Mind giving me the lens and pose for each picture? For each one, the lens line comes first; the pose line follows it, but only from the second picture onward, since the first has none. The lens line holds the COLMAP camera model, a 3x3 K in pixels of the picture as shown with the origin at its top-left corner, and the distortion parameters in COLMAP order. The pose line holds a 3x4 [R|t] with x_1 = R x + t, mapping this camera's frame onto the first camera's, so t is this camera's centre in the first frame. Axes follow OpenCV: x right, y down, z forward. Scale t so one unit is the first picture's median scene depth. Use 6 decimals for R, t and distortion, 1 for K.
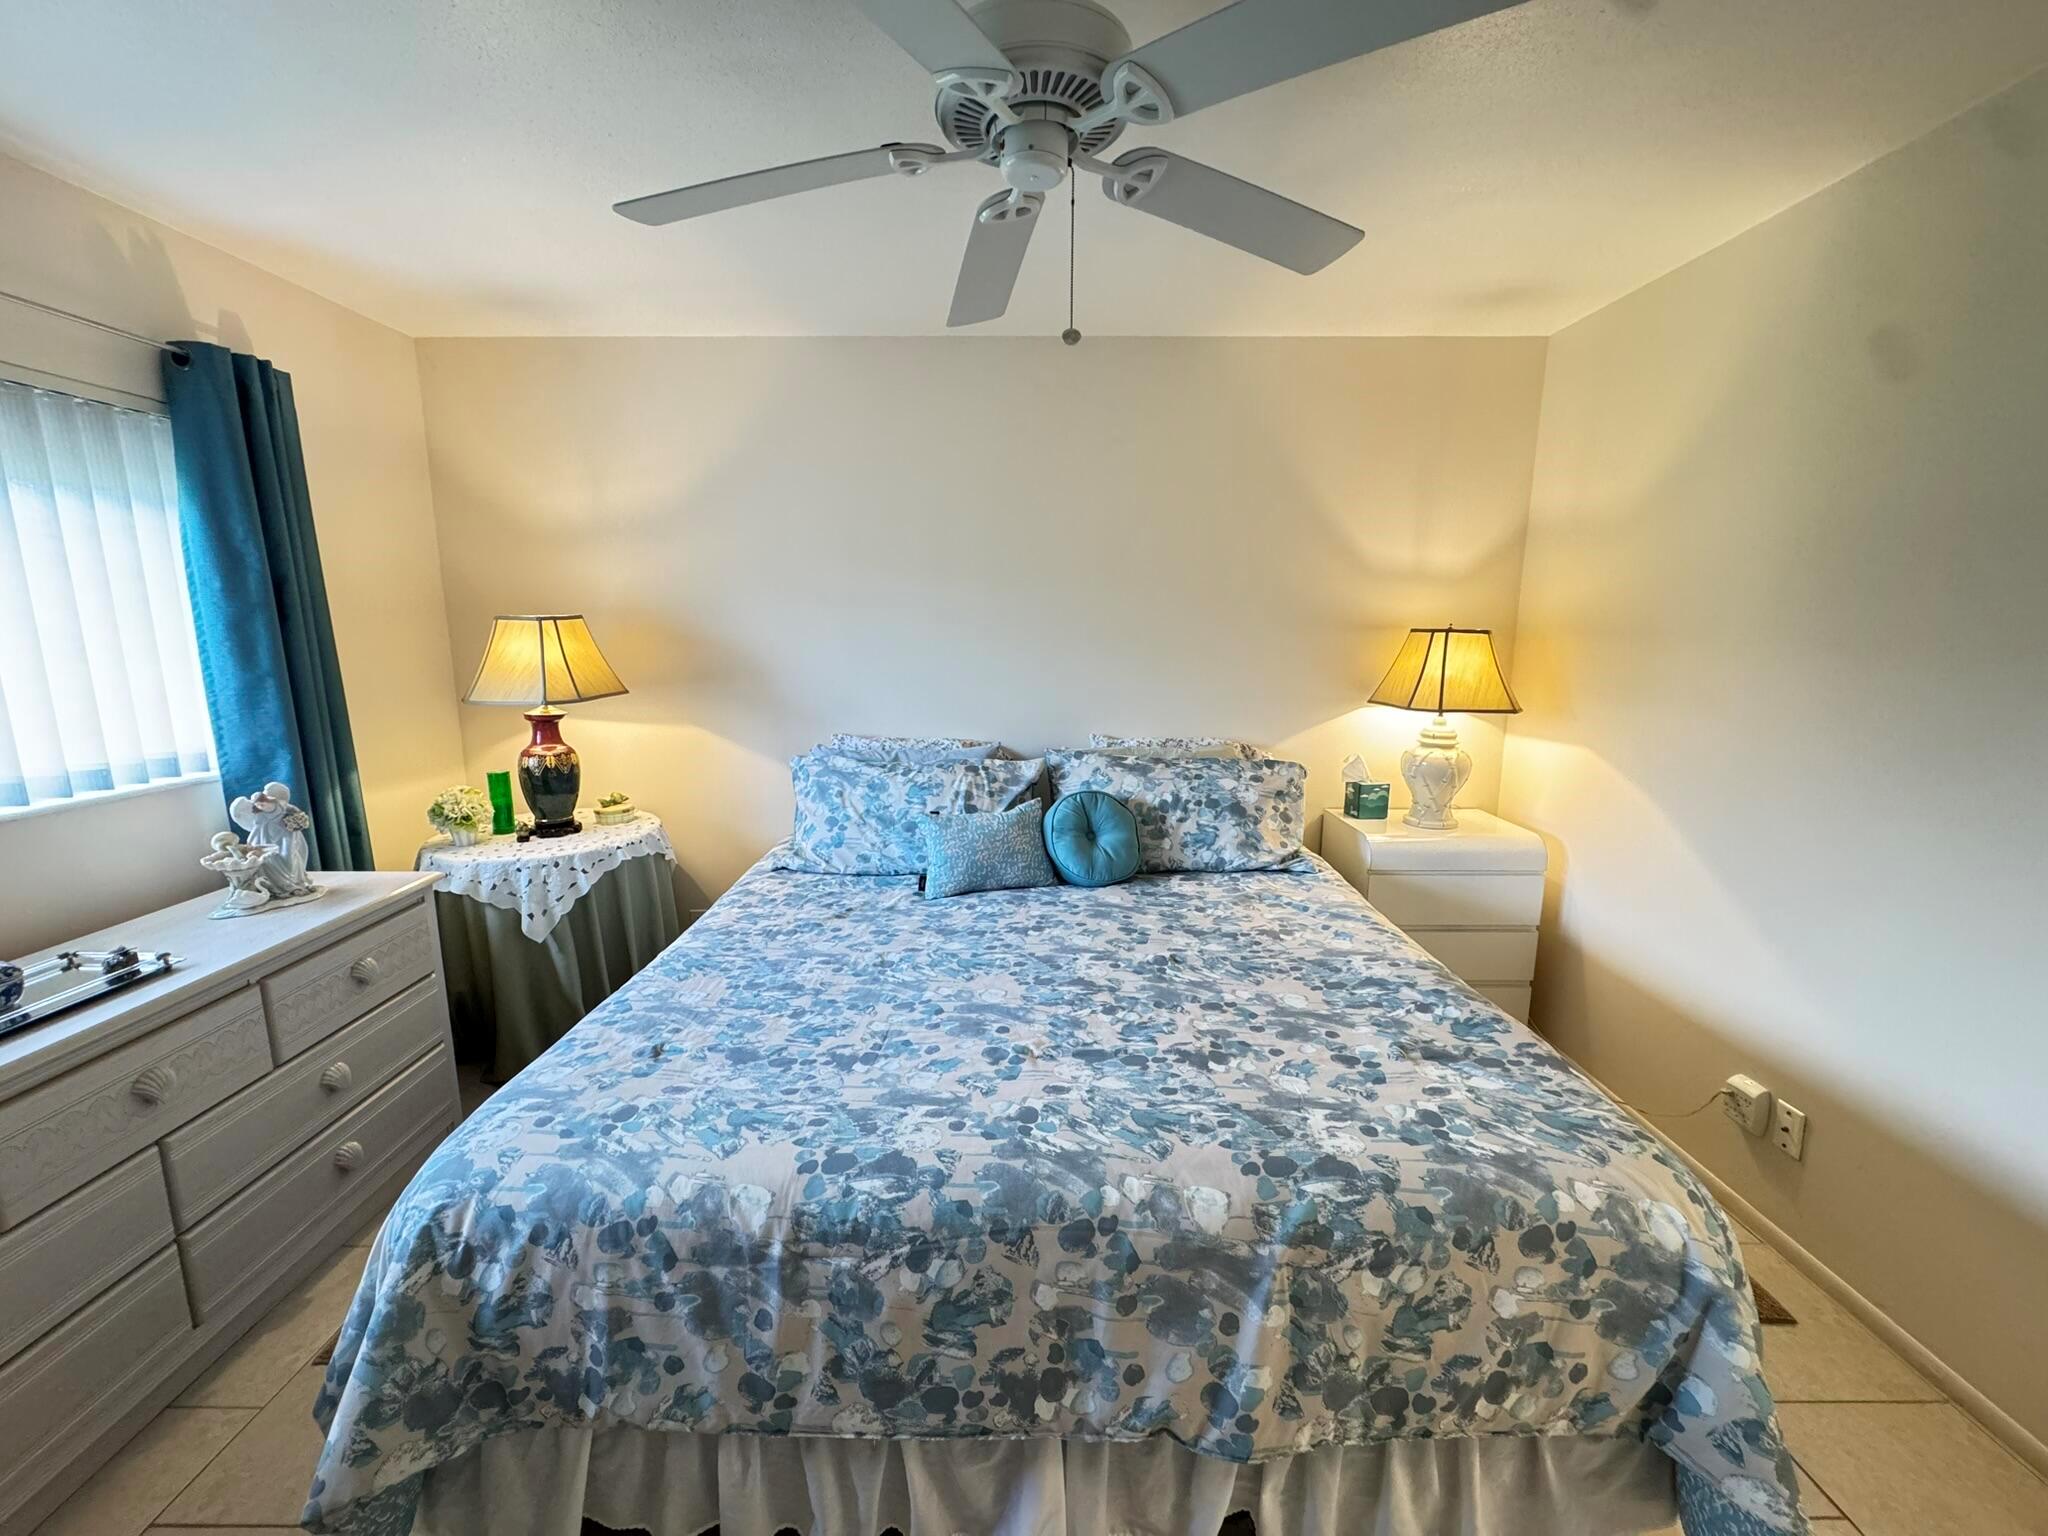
lens RADIAL K [[815.3, 0, 1018.6], [0, 815.3, 765.0], [0, 0, 1]] dist [-0.001884, 0.000180]
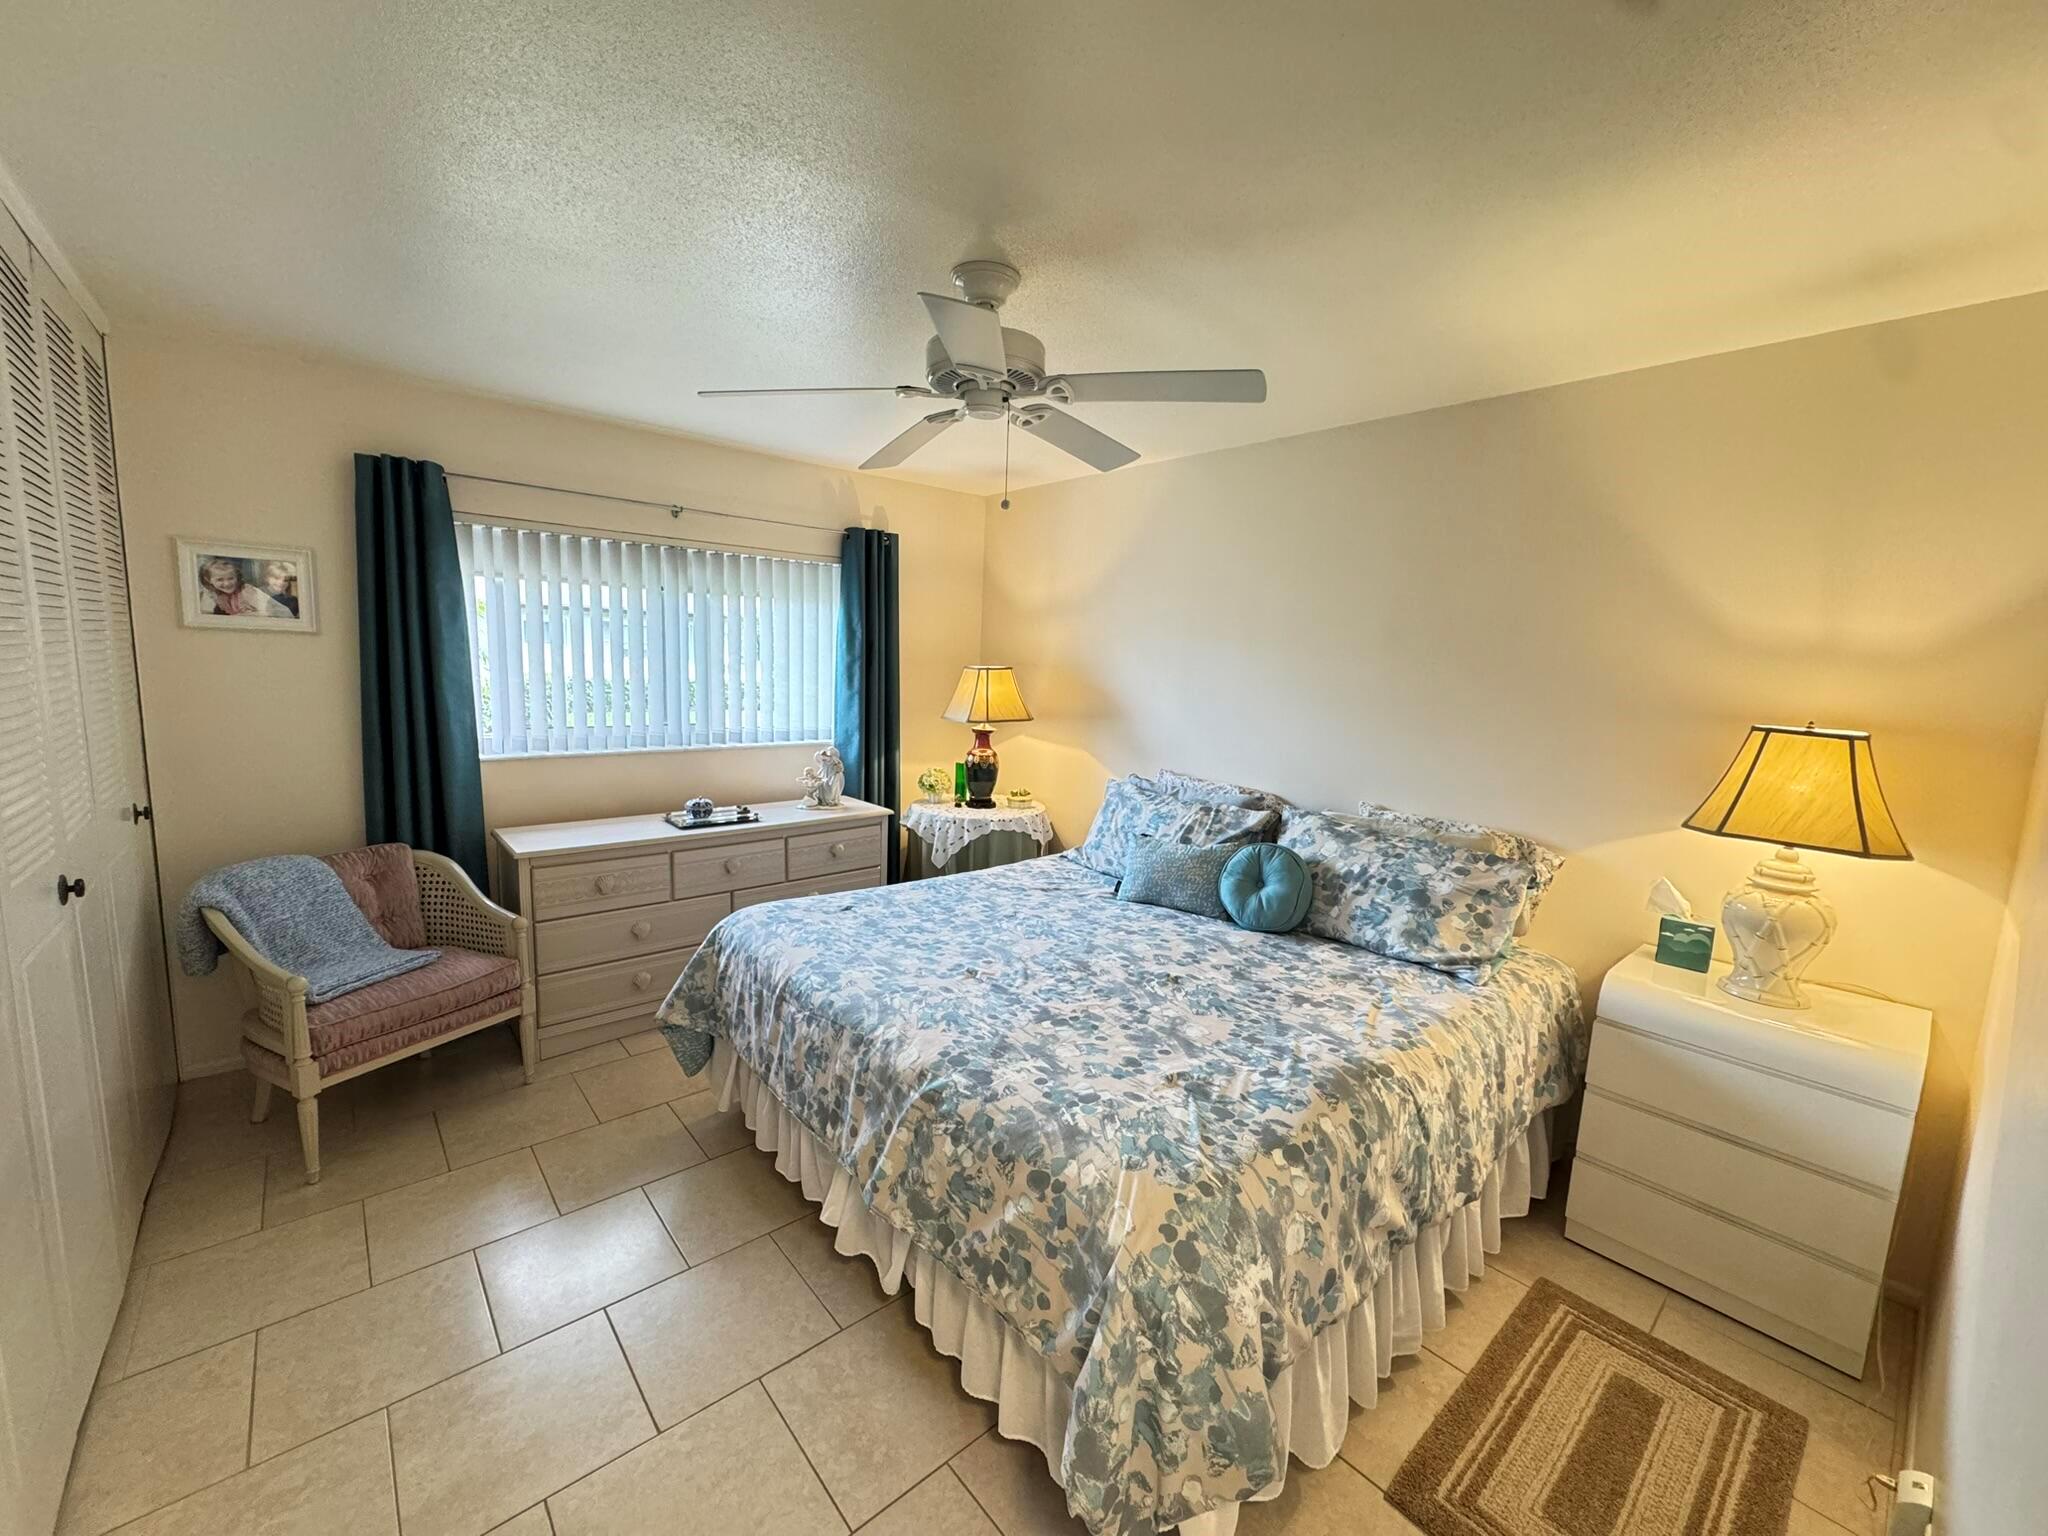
lens RADIAL K [[815.3, 0, 1022.5], [0, 815.3, 765.3], [0, 0, 1]] dist [-0.001884, 0.000180]
pose [[0.657074, 0.124468, -0.743480, 0.867818], [-0.167361, 0.985747, 0.017117, -0.045637], [0.735013, 0.113182, 0.668540, 0.028373]]
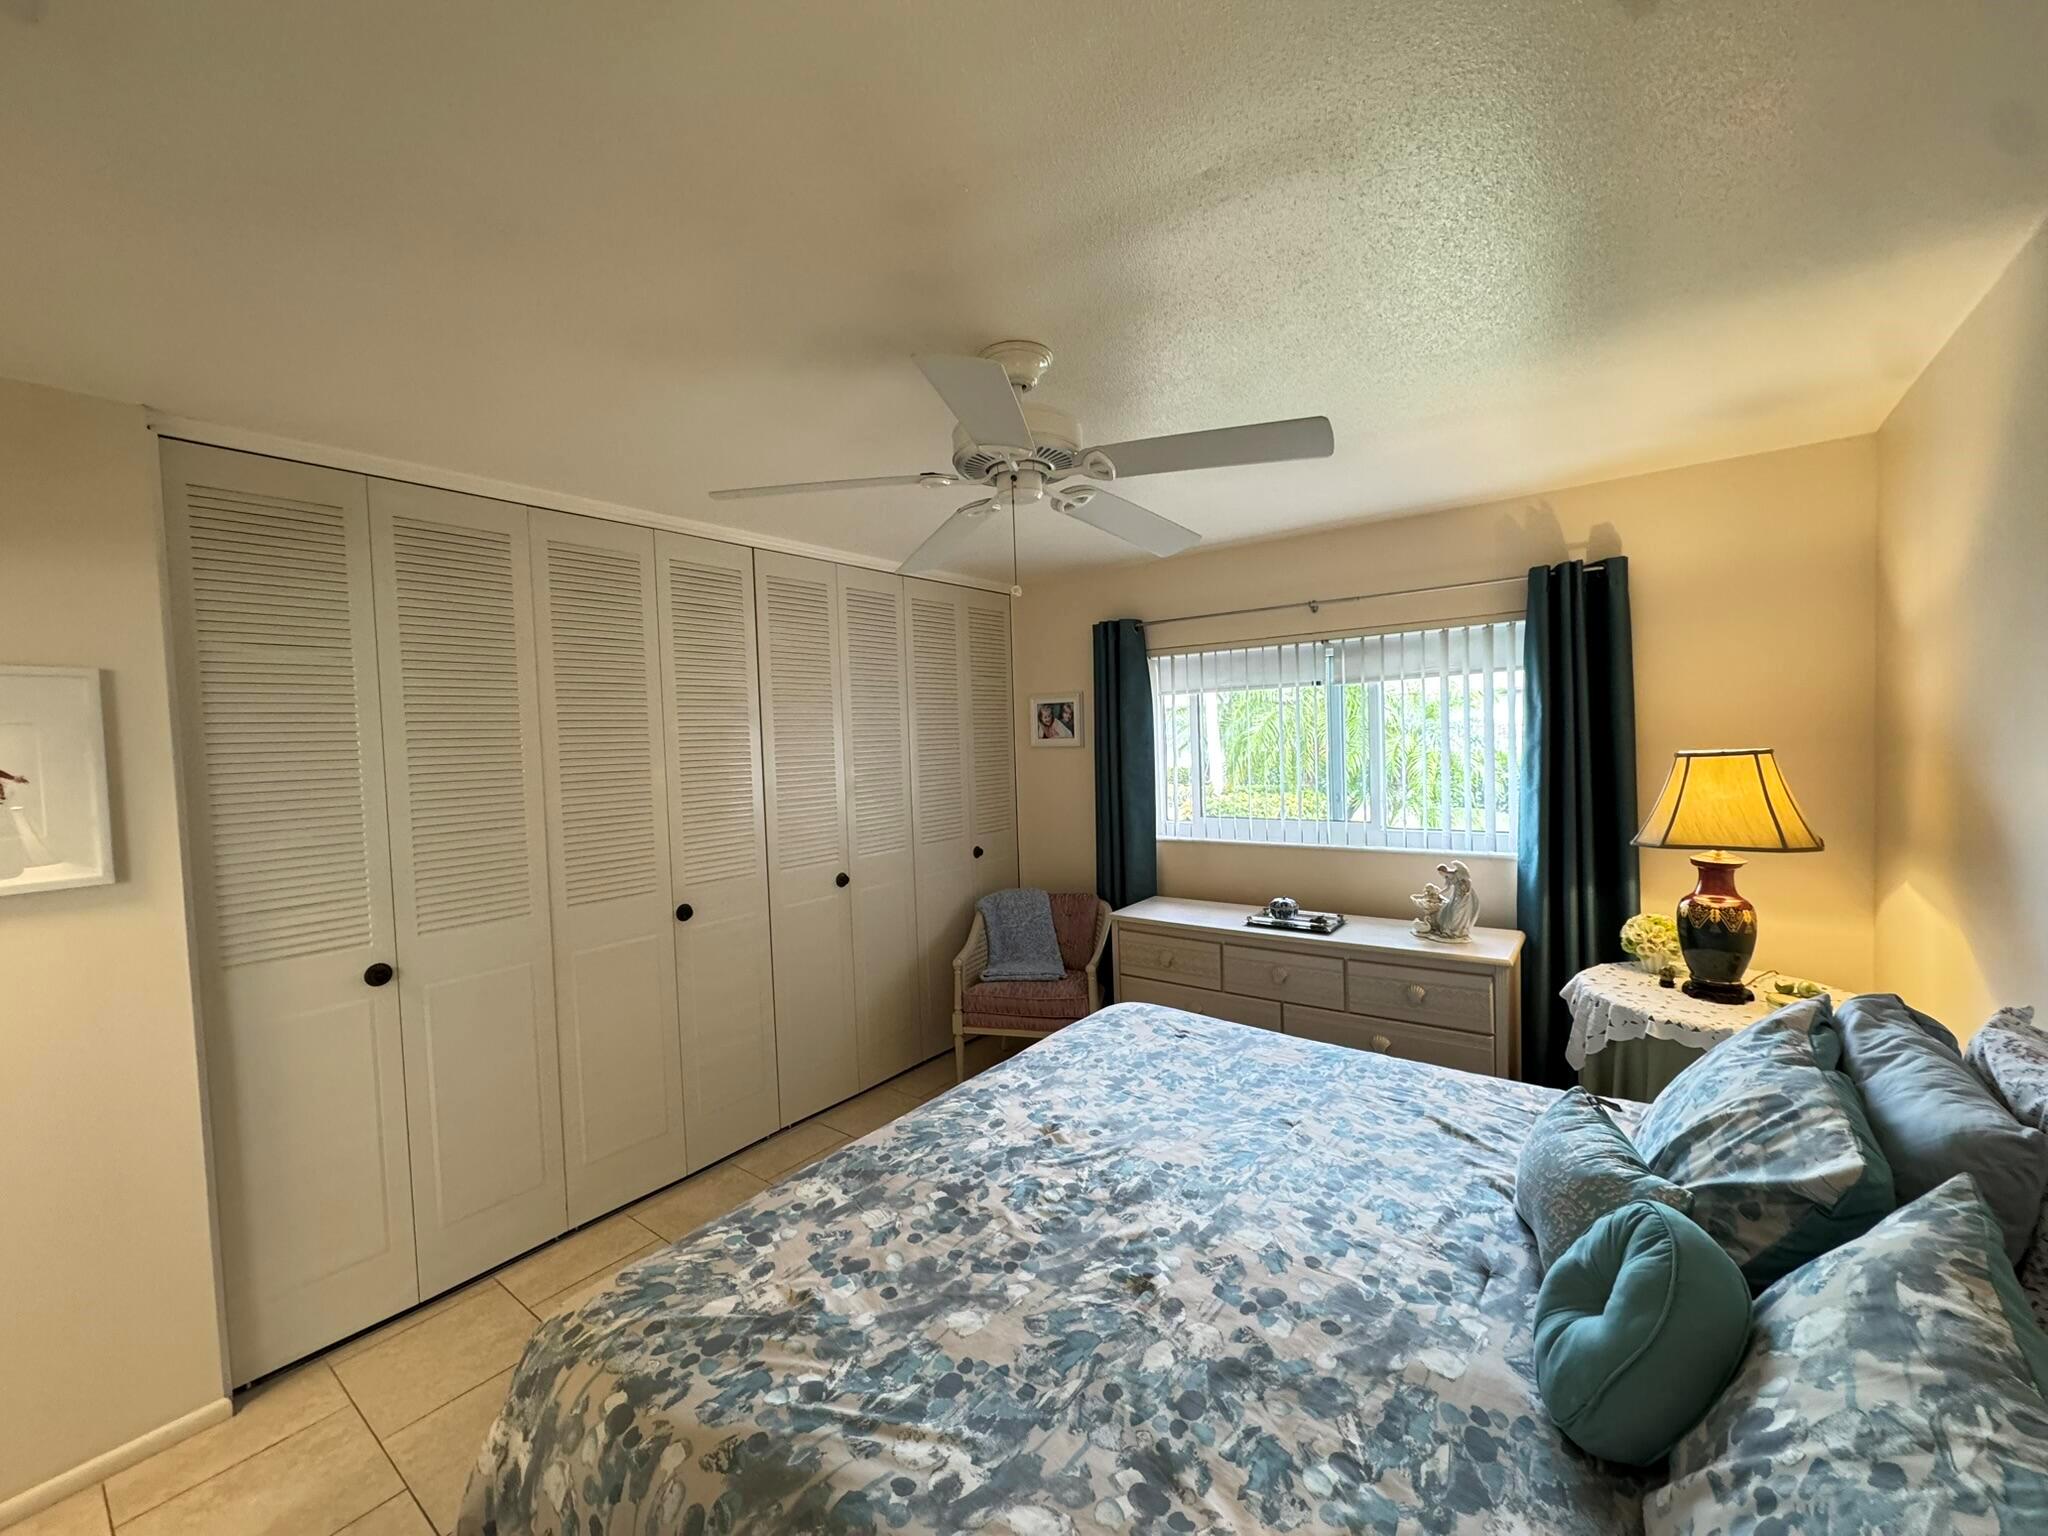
lens RADIAL K [[815.3, 0, 1019.3], [0, 815.3, 767.6], [0, 0, 1]] dist [-0.001884, 0.000180]
pose [[-0.604169, 0.048657, -0.795369, 0.780325], [-0.105321, 0.984501, 0.140230, -0.281080], [0.789865, 0.168492, -0.589681, 1.242016]]
